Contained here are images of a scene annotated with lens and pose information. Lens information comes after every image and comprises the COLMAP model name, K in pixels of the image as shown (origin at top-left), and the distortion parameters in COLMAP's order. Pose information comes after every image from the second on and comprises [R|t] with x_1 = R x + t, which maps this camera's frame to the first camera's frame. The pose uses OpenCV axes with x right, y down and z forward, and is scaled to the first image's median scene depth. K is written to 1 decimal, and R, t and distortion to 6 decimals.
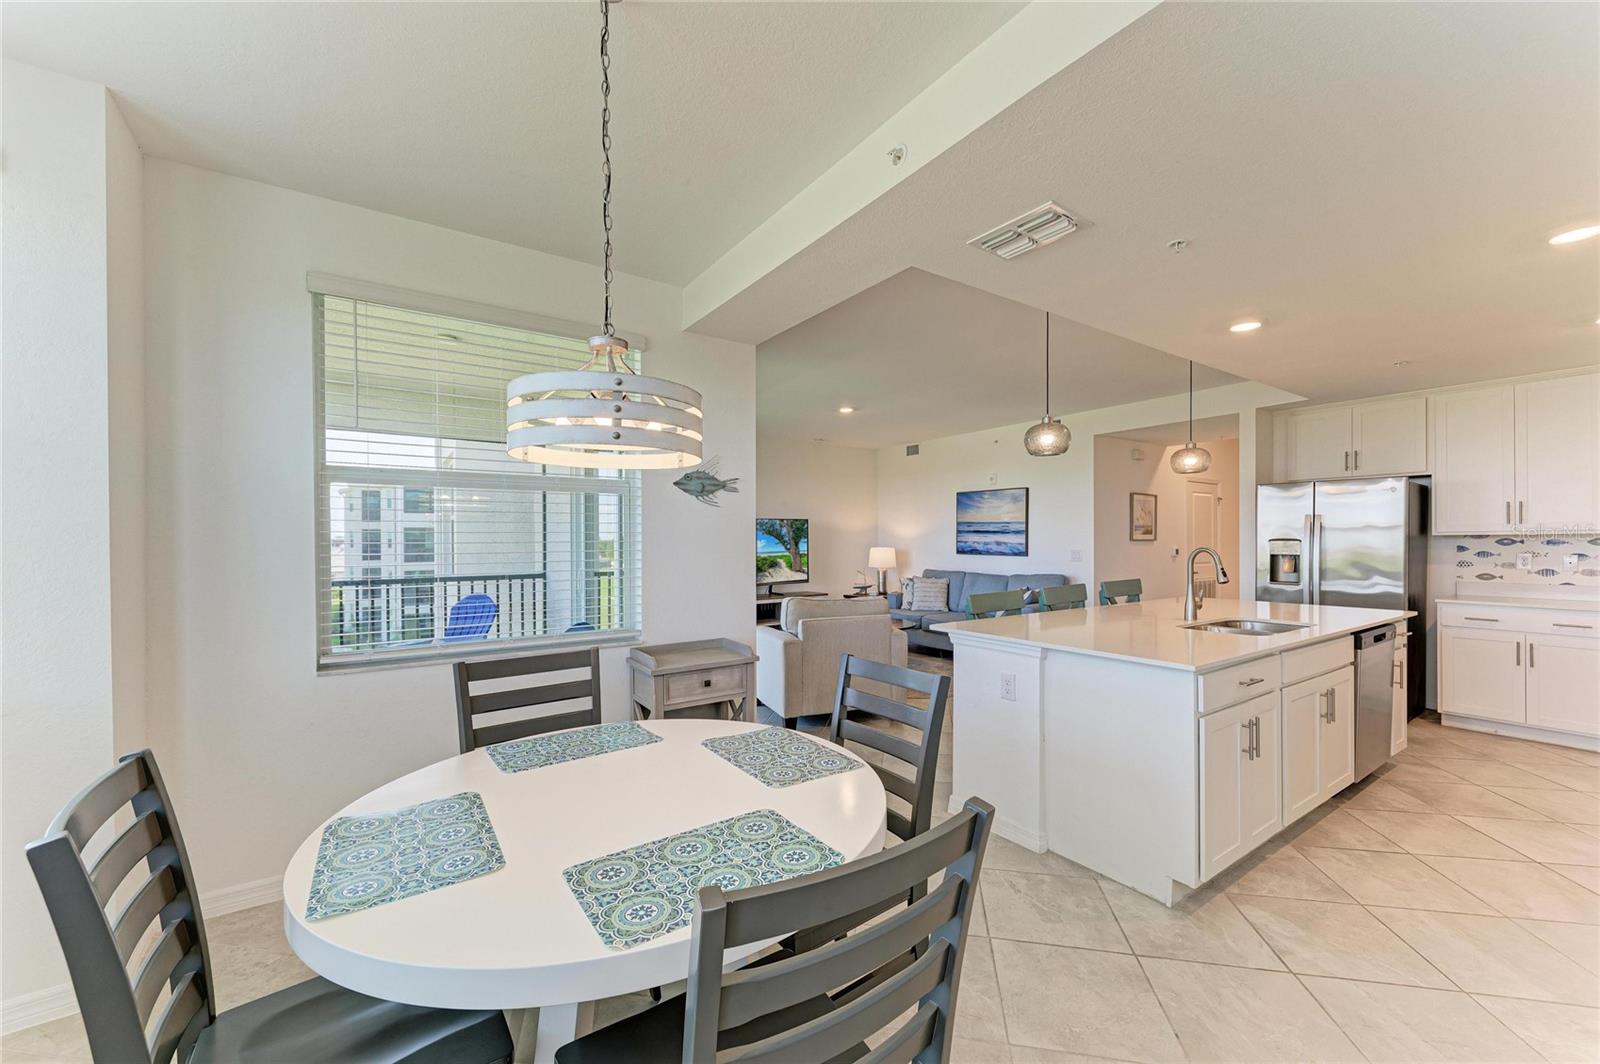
lens RADIAL K [[630.6, 0, 808.0], [0, 630.6, 539.8], [0, 0, 1]] dist [0.012530, -0.000338]
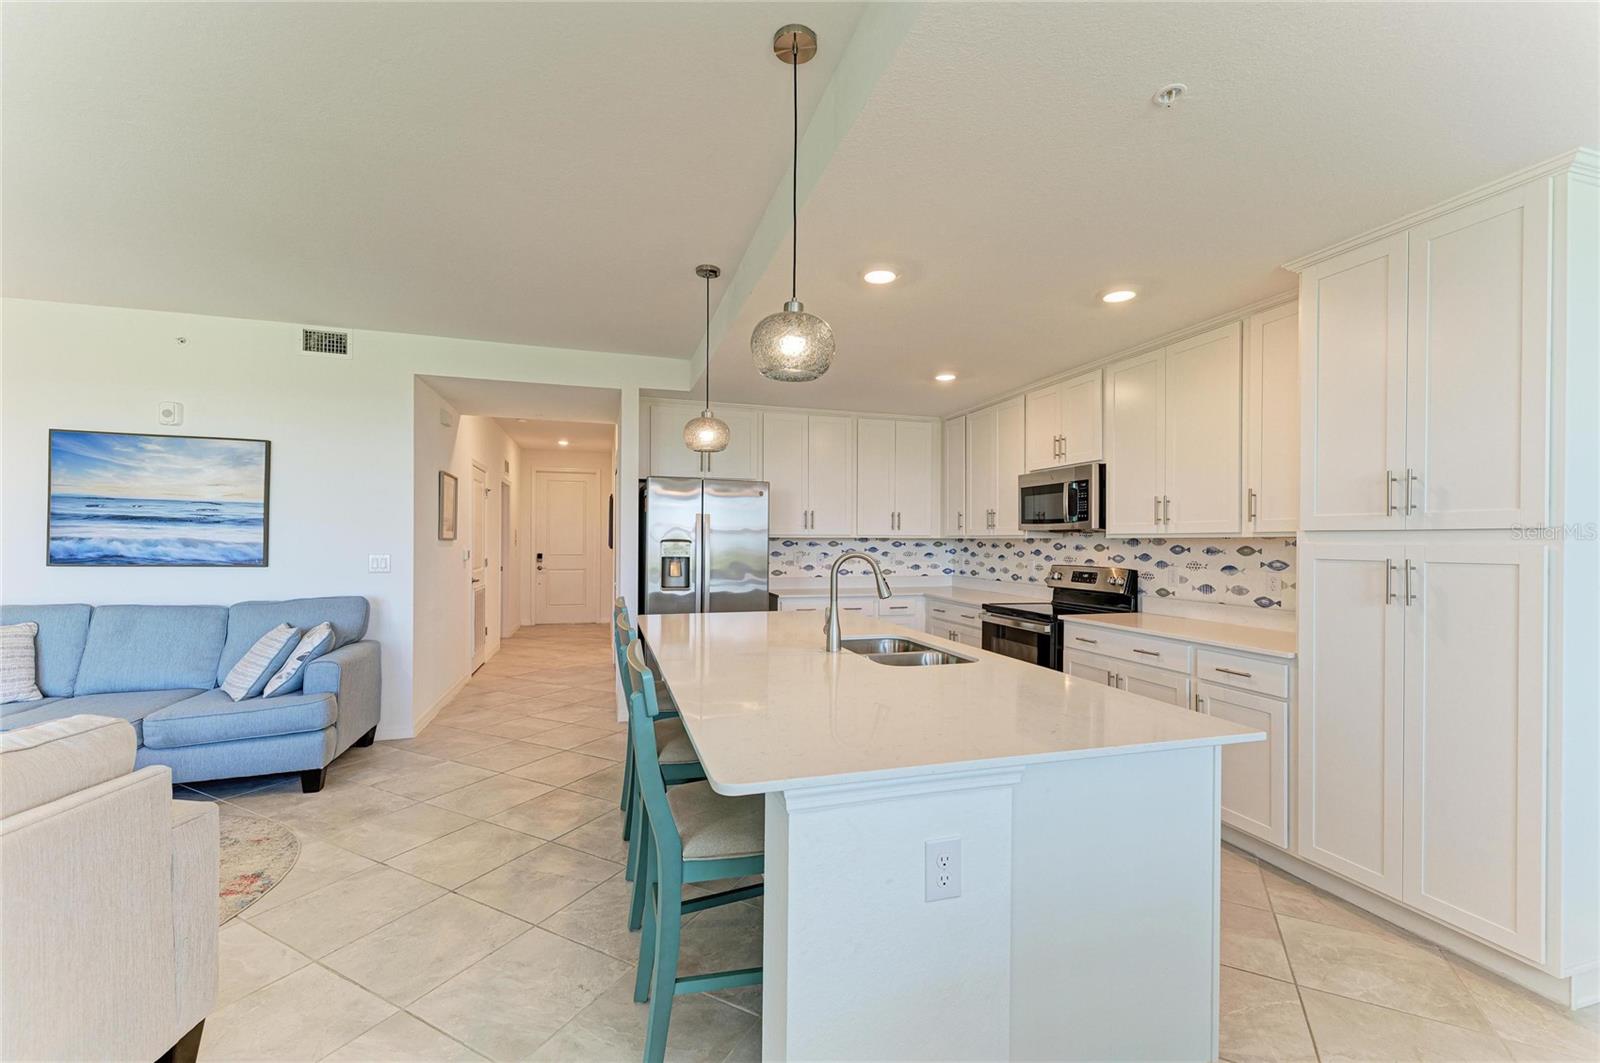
lens RADIAL K [[661.7, 0, 808.9], [0, 661.7, 543.8], [0, 0, 1]] dist [0.030171, -0.012234]
pose [[0.301405, 0.002296, 0.953494, -0.062886], [-0.009184, 0.999958, 0.000495, 0.001594], [-0.953452, -0.008906, 0.301413, 0.366218]]
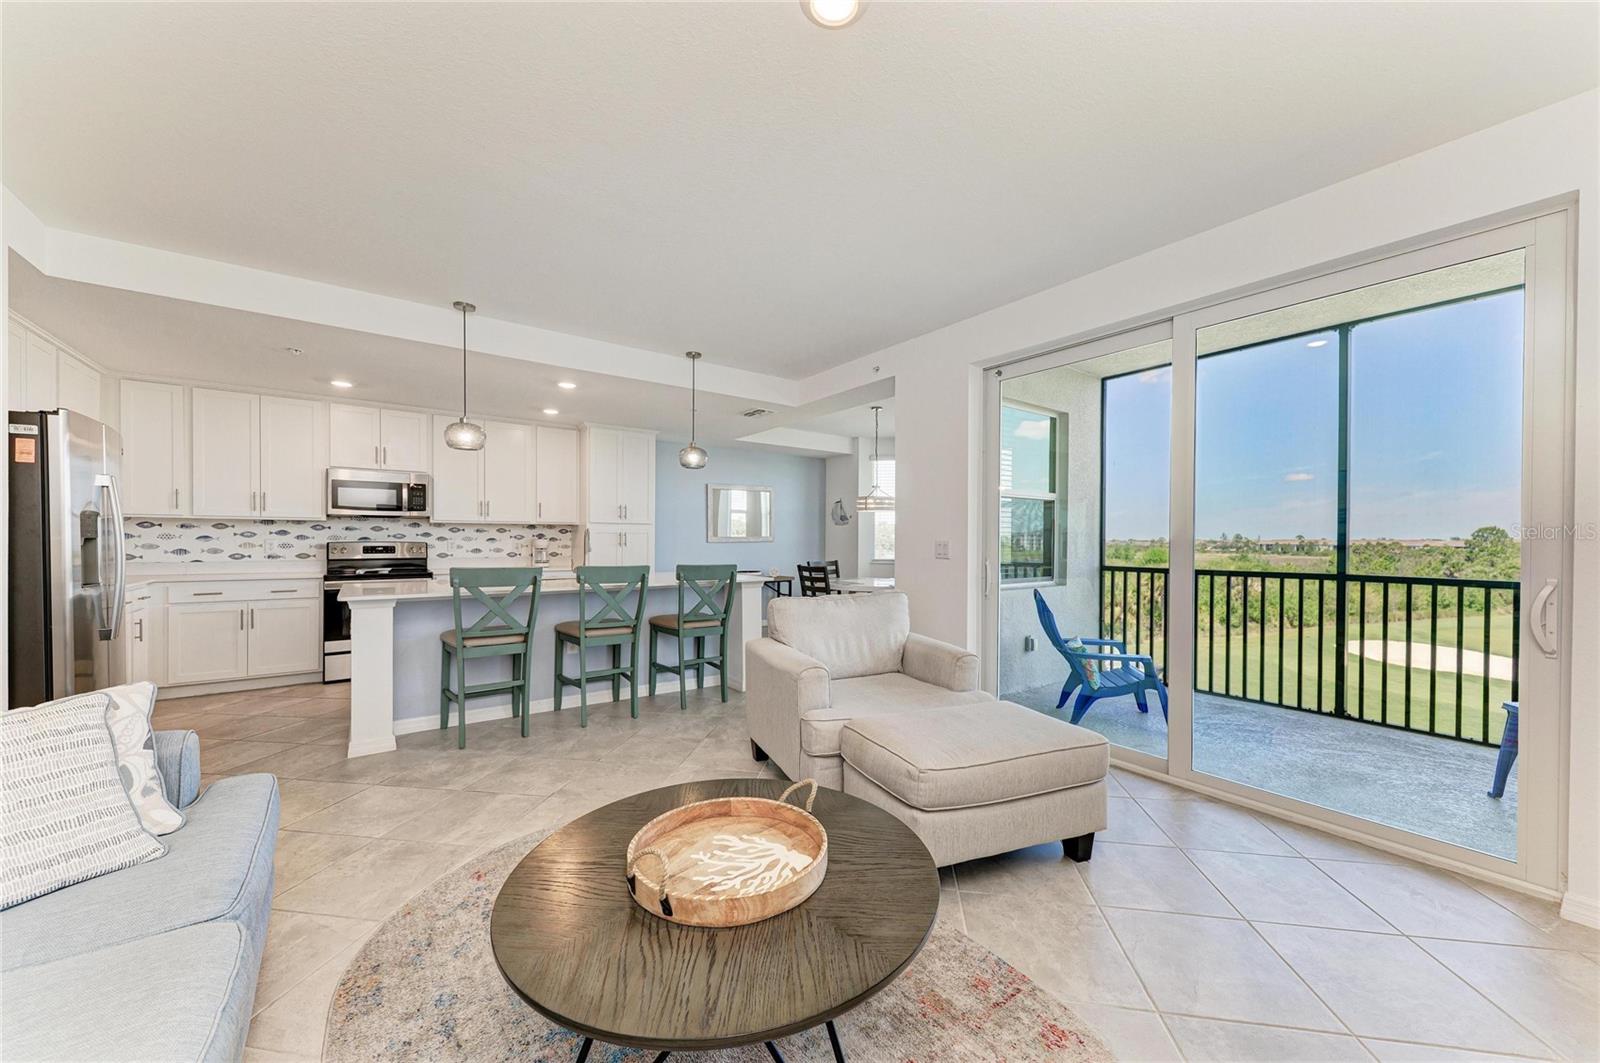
lens RADIAL K [[583.5, 0, 811.1], [0, 583.5, 540.5], [0, 0, 1]] dist [0.026549, -0.004459]
pose [[-0.999365, 0.000388, -0.035627, 0.066648], [0.000282, 0.999996, 0.002980, 0.016220], [0.035628, 0.002968, -0.999361, 1.077249]]
